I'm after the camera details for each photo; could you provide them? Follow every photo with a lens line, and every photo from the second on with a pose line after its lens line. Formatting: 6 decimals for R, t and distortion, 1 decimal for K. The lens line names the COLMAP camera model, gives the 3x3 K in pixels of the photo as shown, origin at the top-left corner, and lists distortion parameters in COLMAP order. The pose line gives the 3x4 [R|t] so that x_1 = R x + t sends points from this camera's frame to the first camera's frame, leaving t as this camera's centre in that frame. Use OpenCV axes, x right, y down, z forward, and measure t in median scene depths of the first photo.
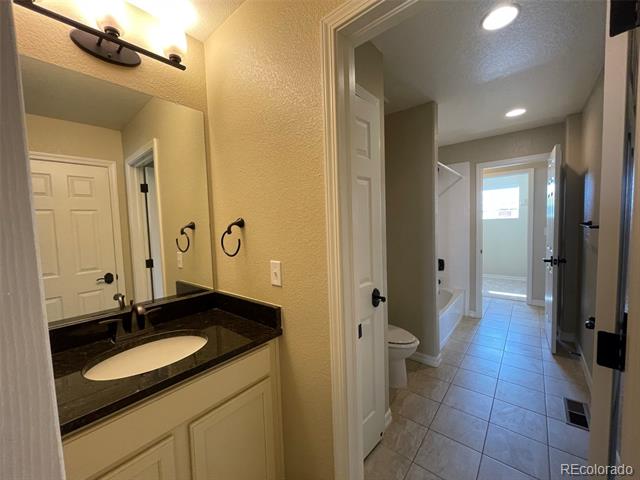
lens RADIAL K [[257.5, 0, 318.3], [0, 257.5, 241.7], [0, 0, 1]] dist [-0.003291, 0.000297]
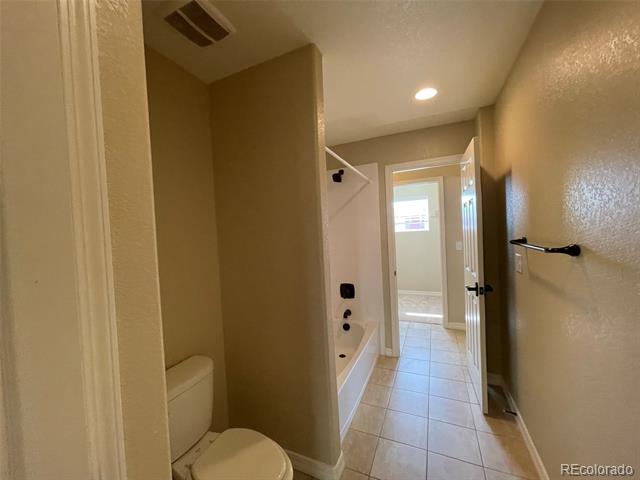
lens RADIAL K [[257.5, 0, 319.1], [0, 257.5, 240.7], [0, 0, 1]] dist [-0.003291, 0.000297]
pose [[0.963557, -0.018274, 0.266880, 0.191987], [0.031741, 0.998426, -0.046234, -0.034888], [-0.265615, 0.053020, 0.962620, 0.283011]]
